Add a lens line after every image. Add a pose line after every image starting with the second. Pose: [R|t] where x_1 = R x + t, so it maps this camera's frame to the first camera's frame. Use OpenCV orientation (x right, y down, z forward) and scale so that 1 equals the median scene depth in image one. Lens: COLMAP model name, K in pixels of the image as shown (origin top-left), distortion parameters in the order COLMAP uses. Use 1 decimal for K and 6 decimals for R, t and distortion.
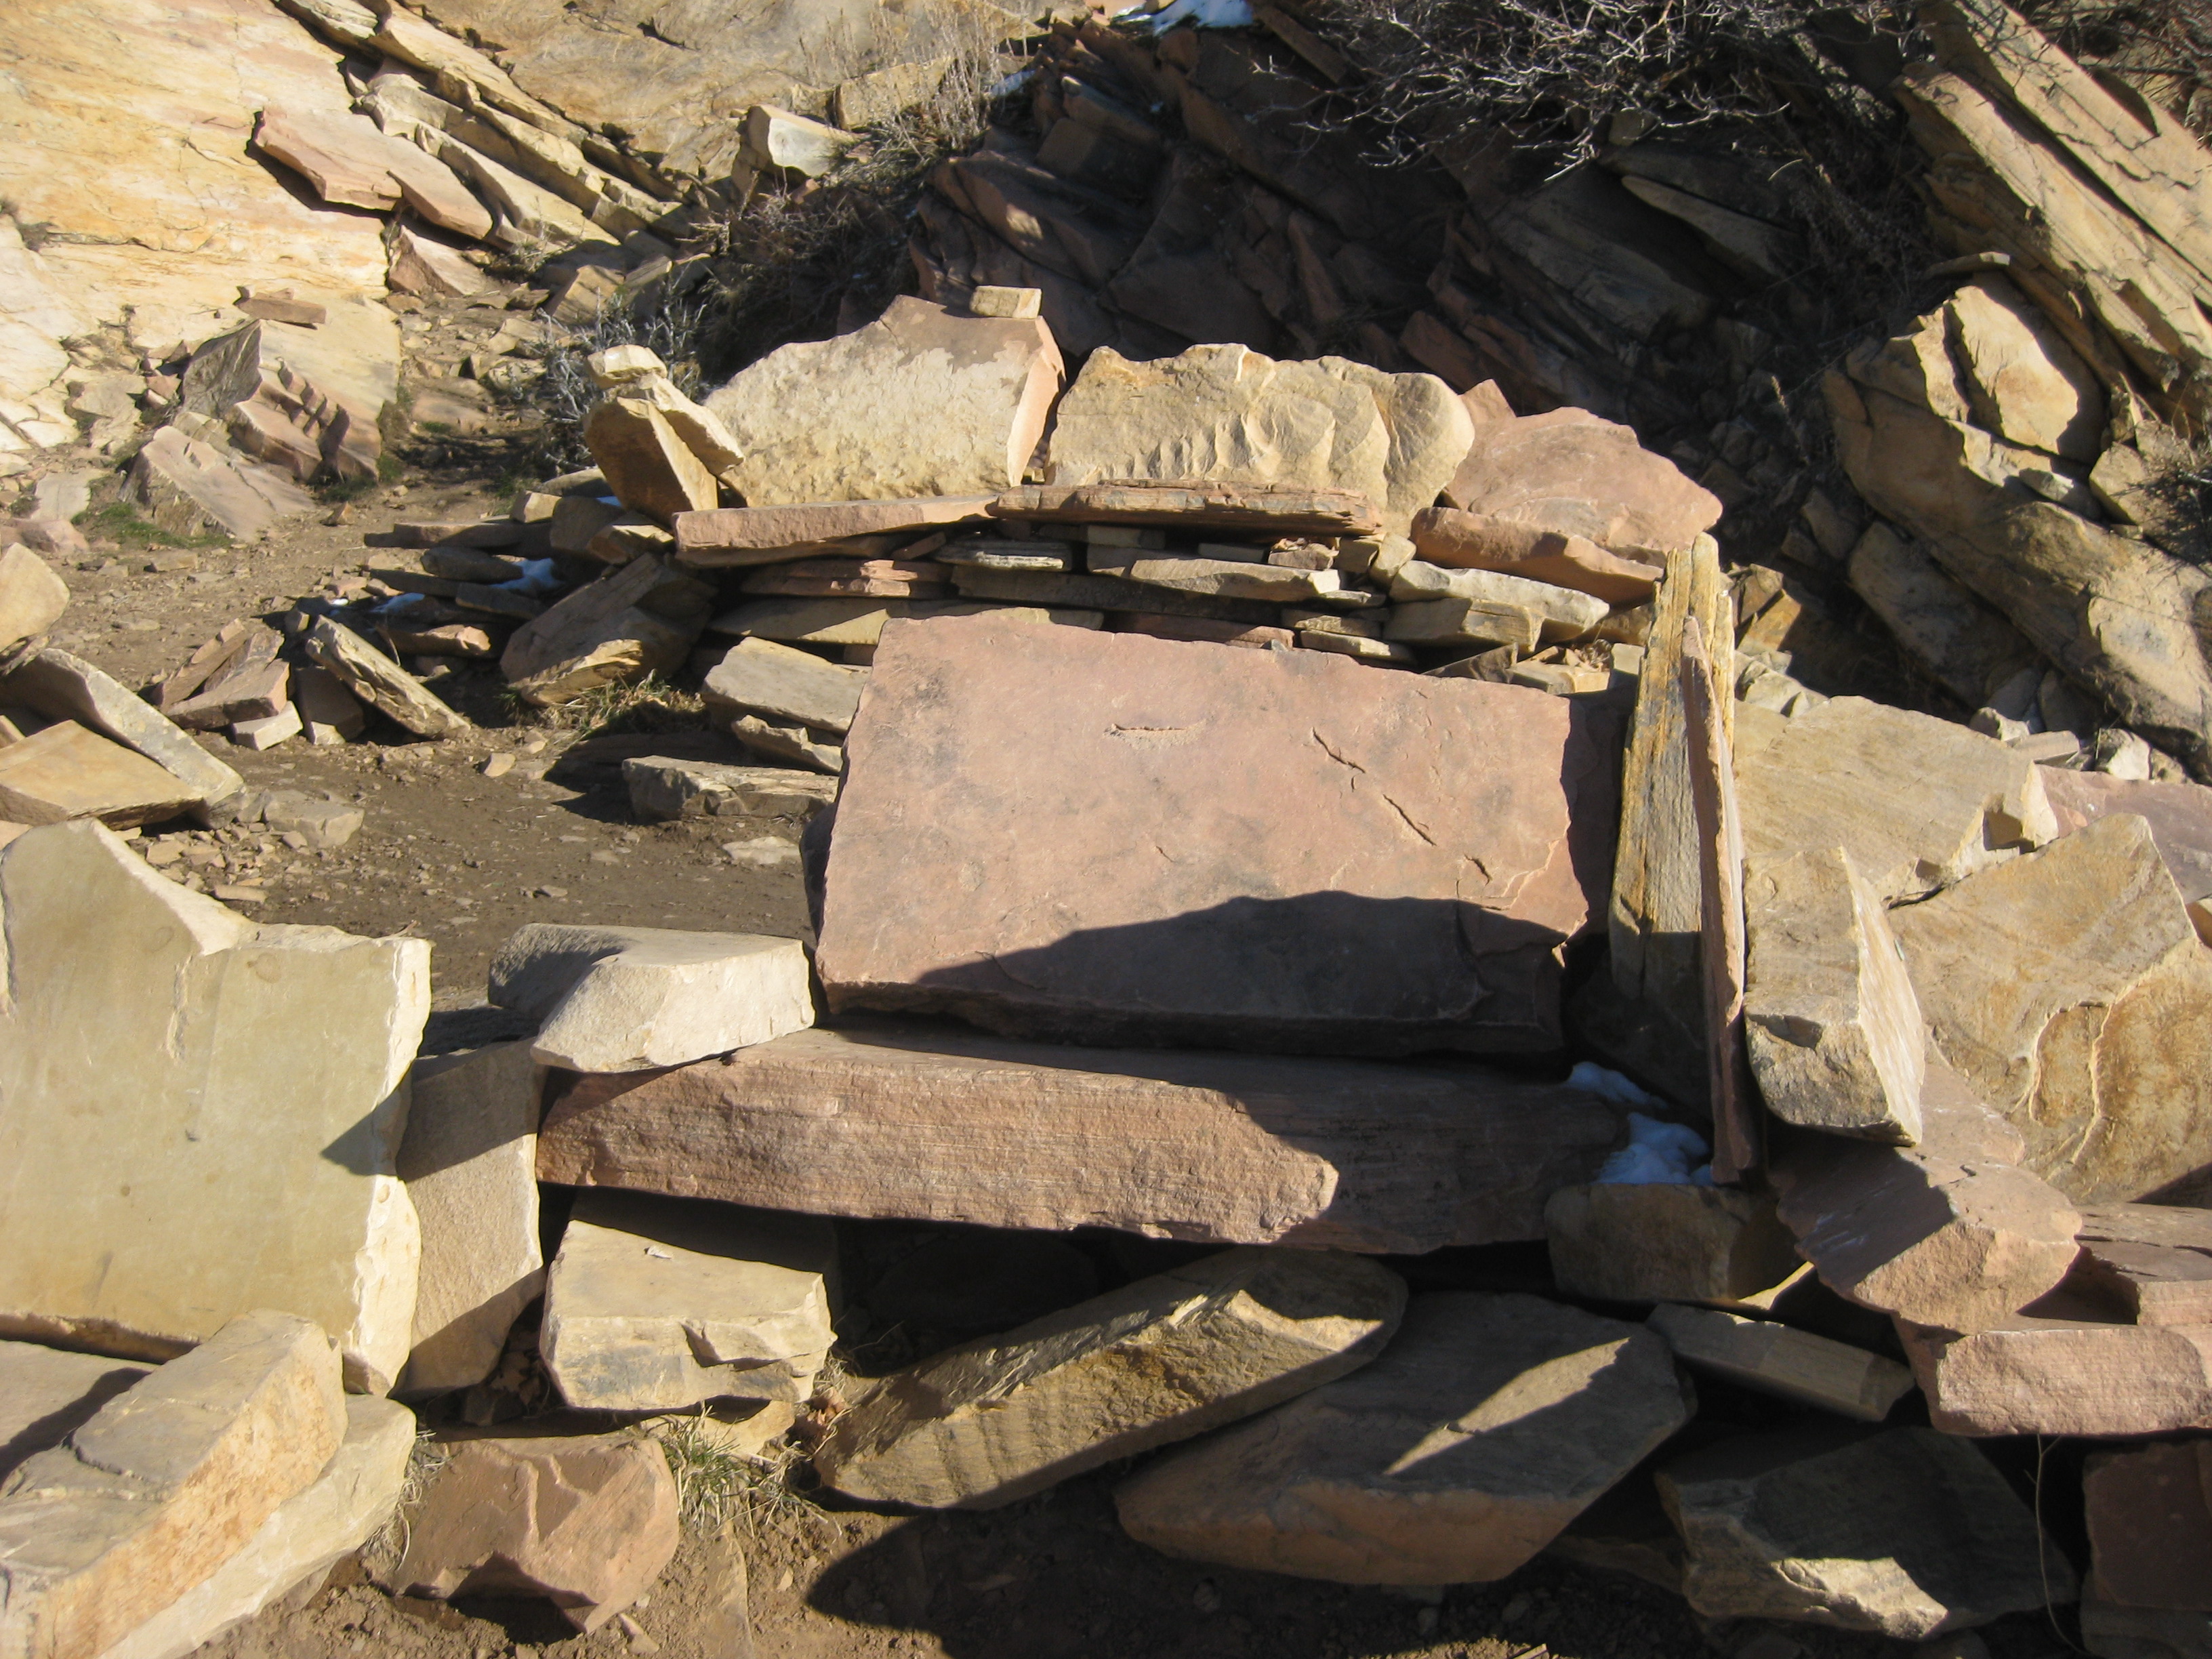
lens RADIAL K [[2459.0, 0, 1104.8], [0, 2459.0, 812.0], [0, 0, 1]] dist [-0.138996, 0.000000]
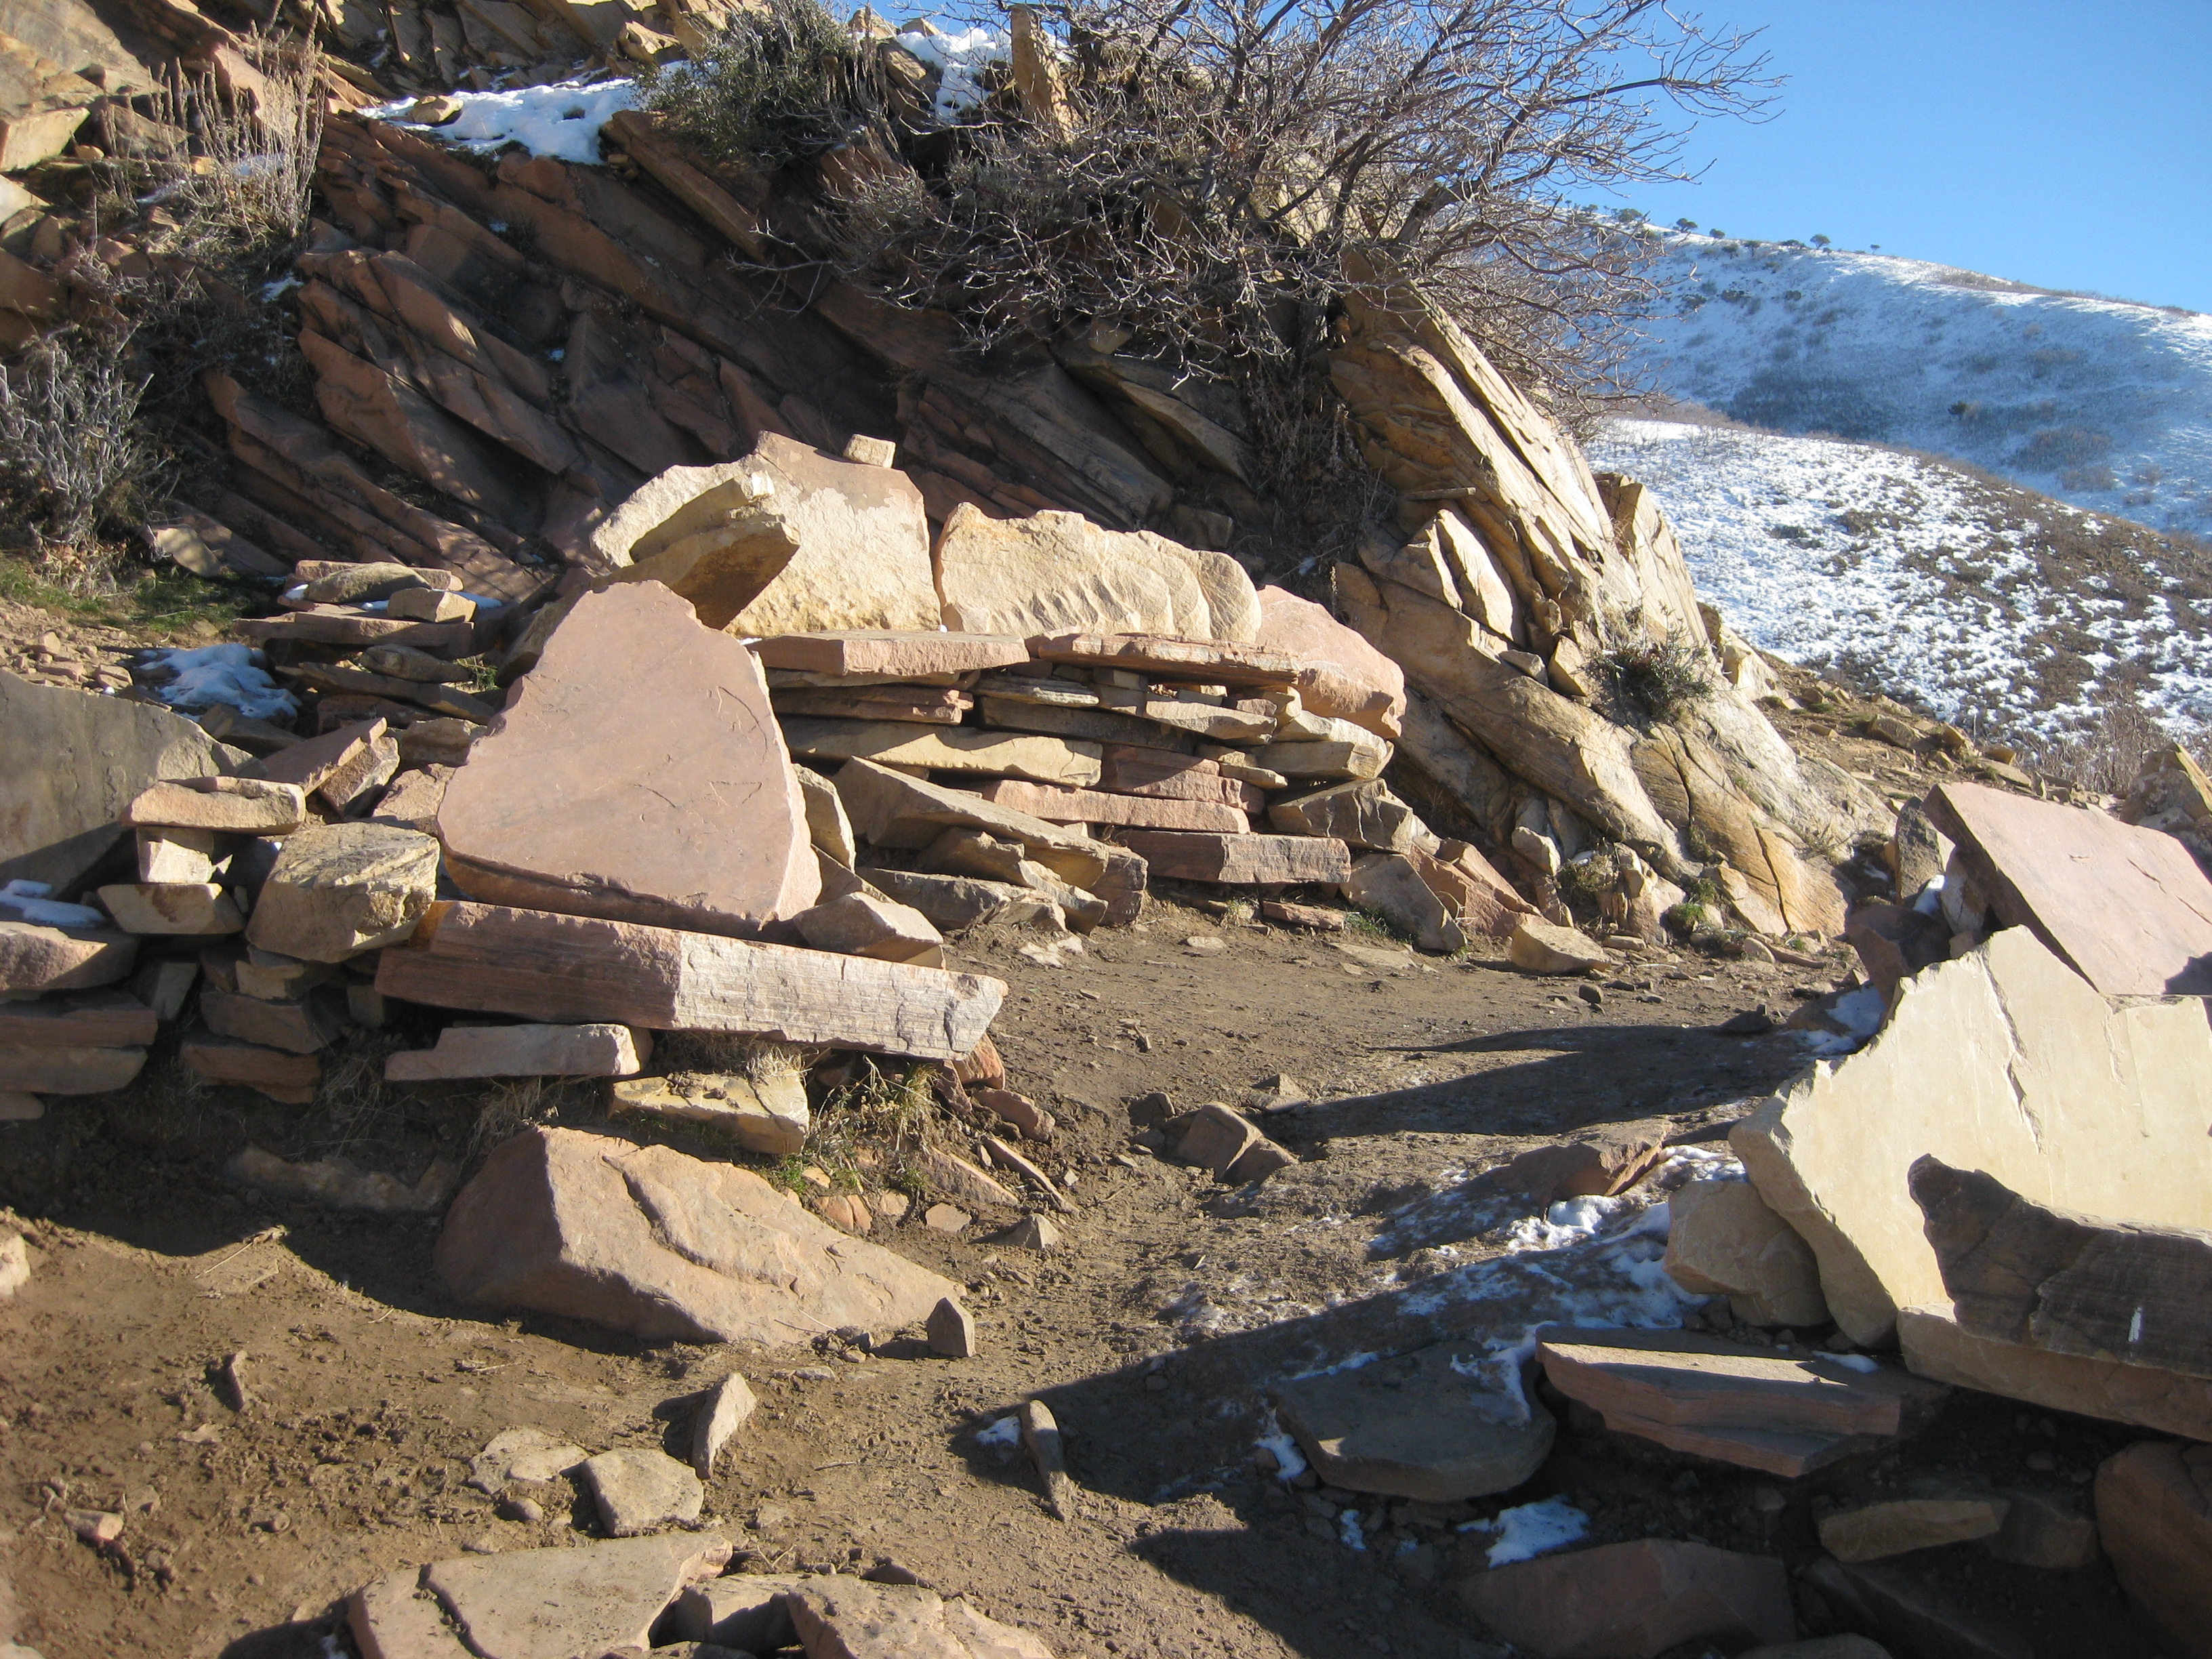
lens RADIAL K [[2459.0, 0, 1090.3], [0, 2459.0, 806.8], [0, 0, 1]] dist [-0.138996, 0.000000]
pose [[0.747142, 0.011912, 0.664557, -0.770350], [0.014359, 0.999317, -0.034055, -0.011512], [-0.664509, 0.034987, 0.746461, 0.132664]]
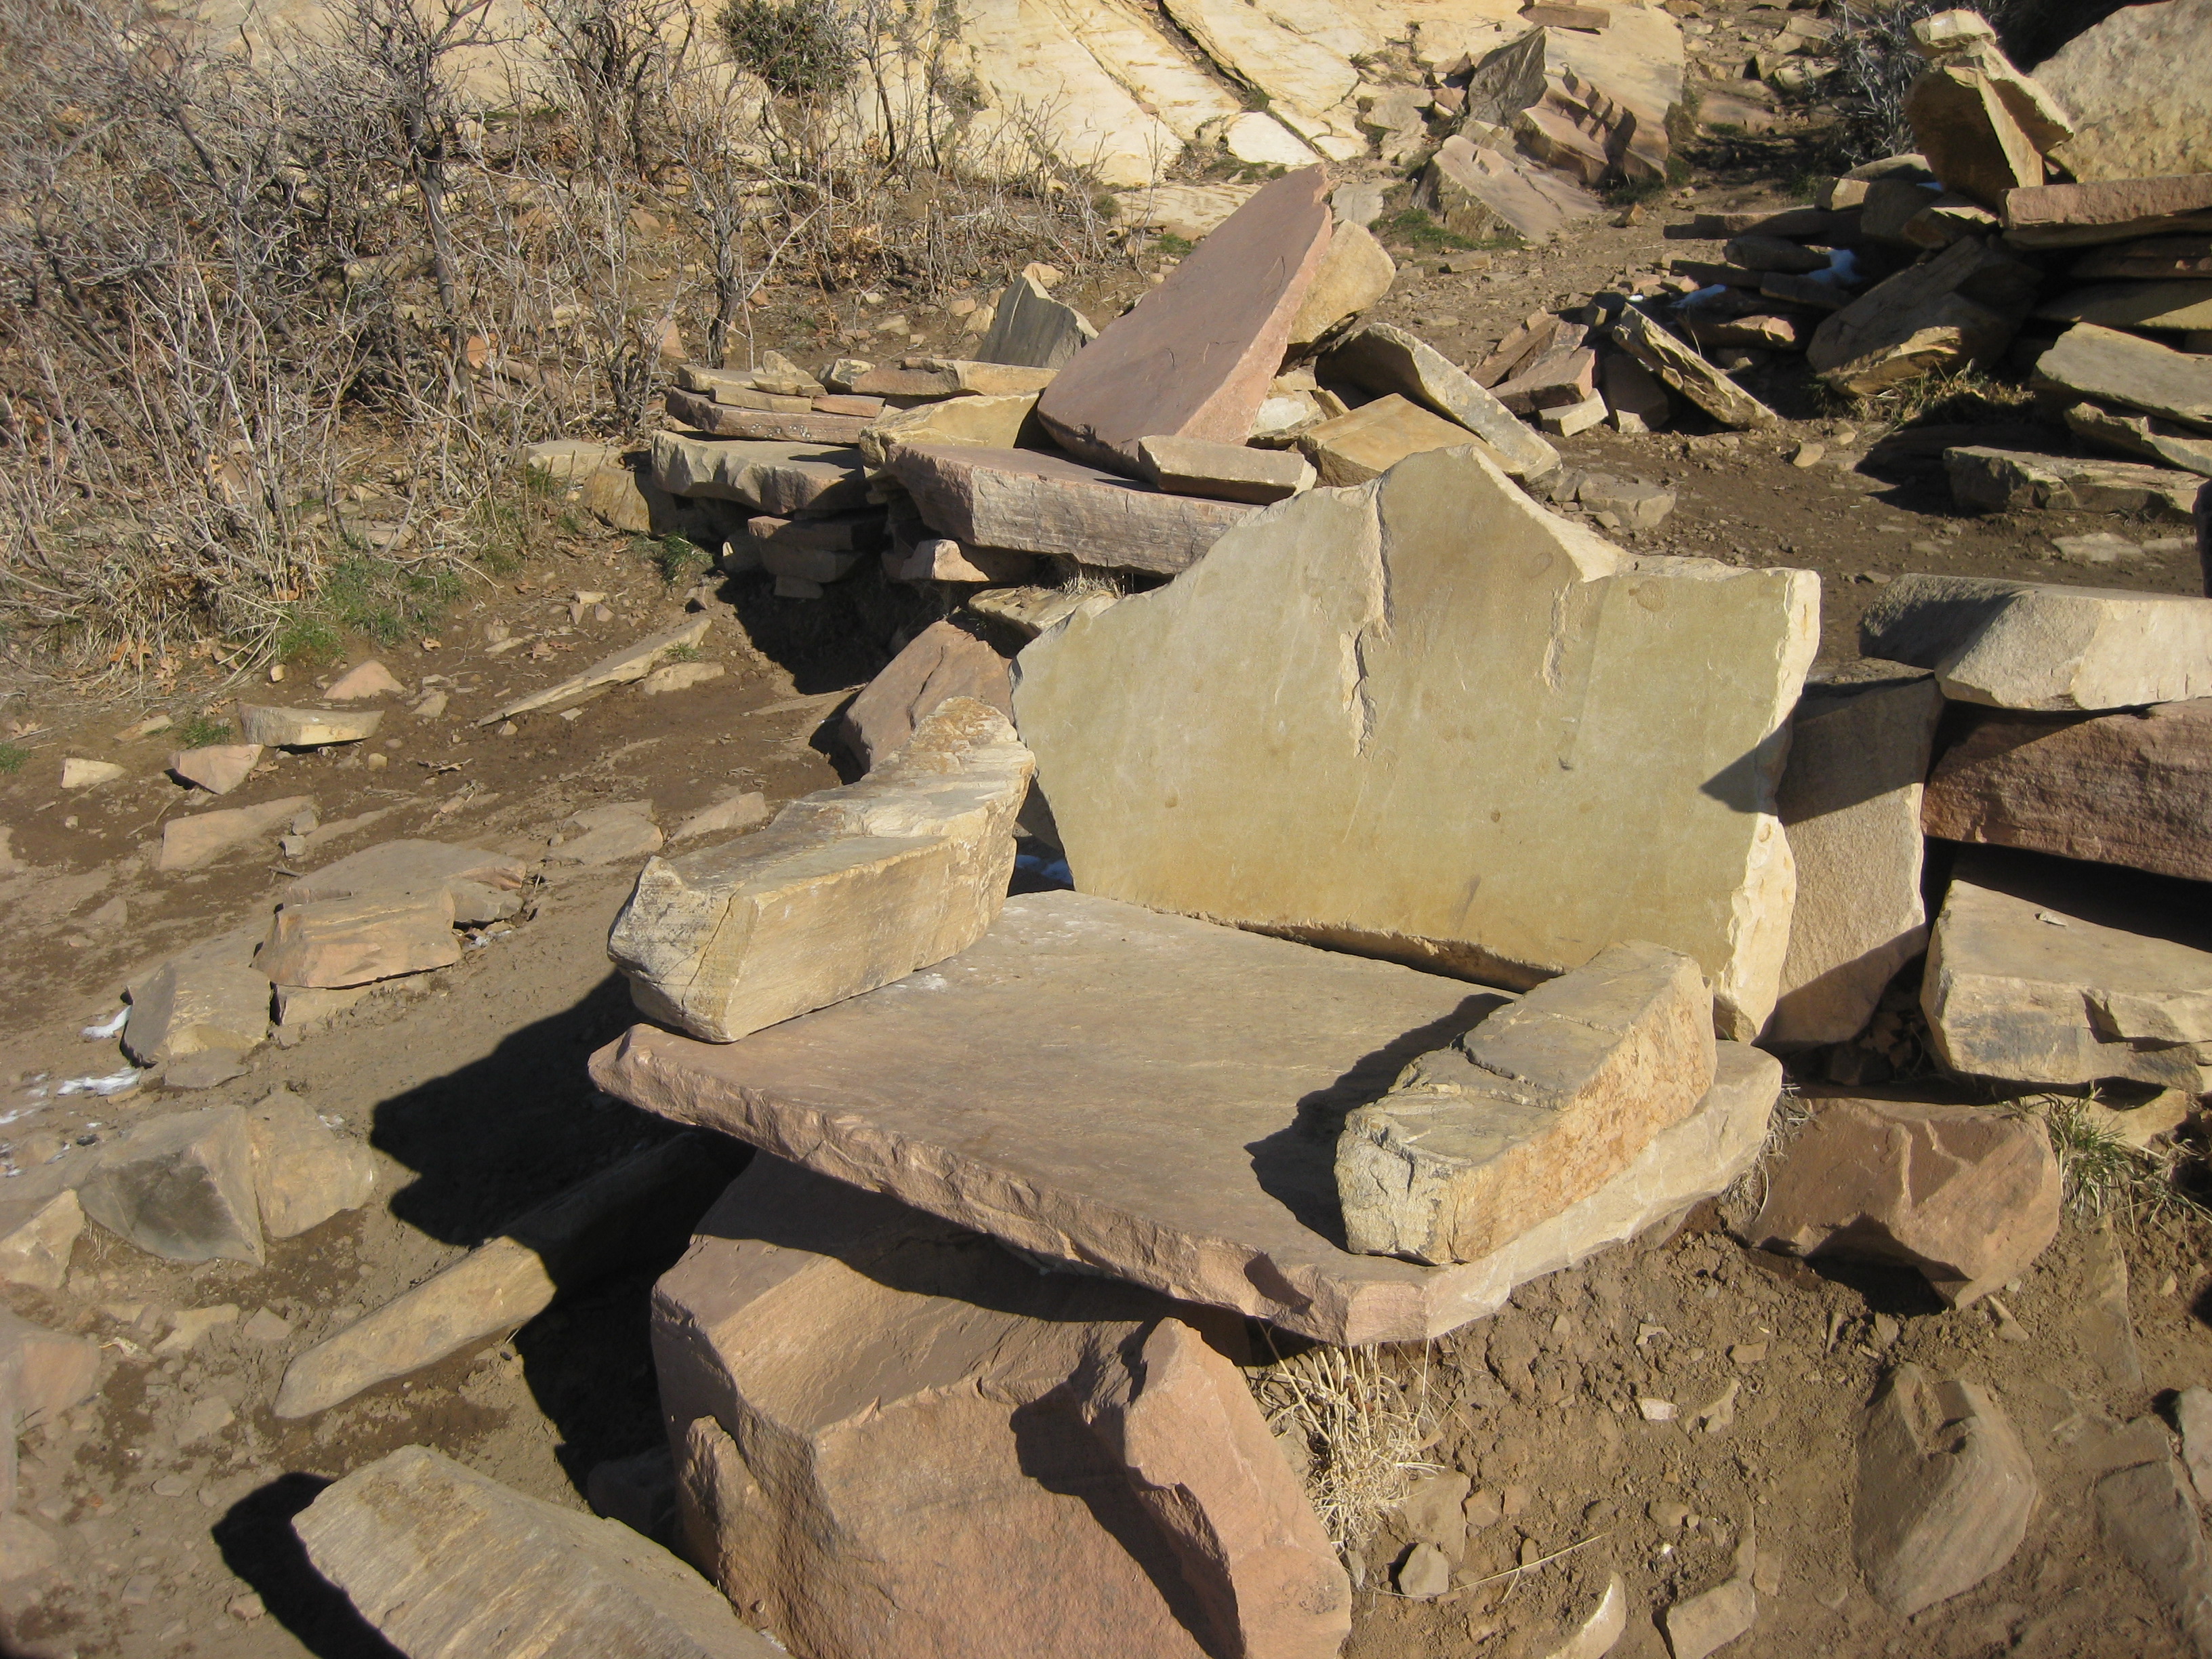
lens RADIAL K [[2459.0, 0, 1071.9], [0, 2459.0, 784.6], [0, 0, 1]] dist [-0.138996, 0.000000]
pose [[0.872752, 0.065200, -0.483790, -0.029760], [-0.018658, 0.994772, 0.100406, 0.019199], [0.487807, -0.078603, 0.869406, 0.012737]]
